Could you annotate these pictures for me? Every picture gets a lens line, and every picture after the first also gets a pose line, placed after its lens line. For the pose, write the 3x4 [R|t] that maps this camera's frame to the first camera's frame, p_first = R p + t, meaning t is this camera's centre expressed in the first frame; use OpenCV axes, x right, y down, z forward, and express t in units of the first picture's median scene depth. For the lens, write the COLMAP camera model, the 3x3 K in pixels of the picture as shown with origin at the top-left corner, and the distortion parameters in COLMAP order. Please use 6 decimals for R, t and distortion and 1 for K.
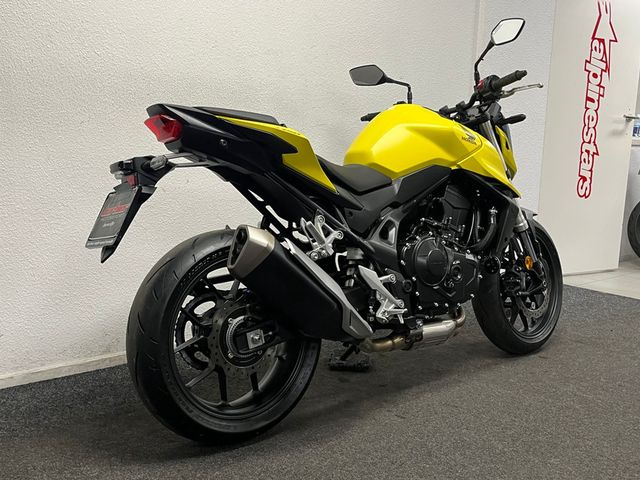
lens RADIAL K [[639.5, 0, 320.5], [0, 639.5, 263.1], [0, 0, 1]] dist [0.003224, -0.000954]
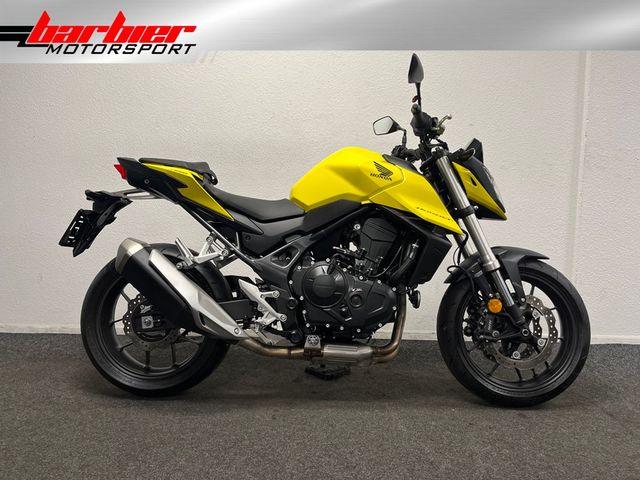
lens RADIAL K [[494.3, 0, 320.0], [0, 494.3, 240.0], [0, 0, 1]] dist [0.037107, -0.001942]
pose [[0.770741, 0.050895, -0.635112, 0.689198], [-0.111197, 0.992251, -0.055429, -0.031483], [0.627370, 0.113344, 0.770429, 0.321026]]
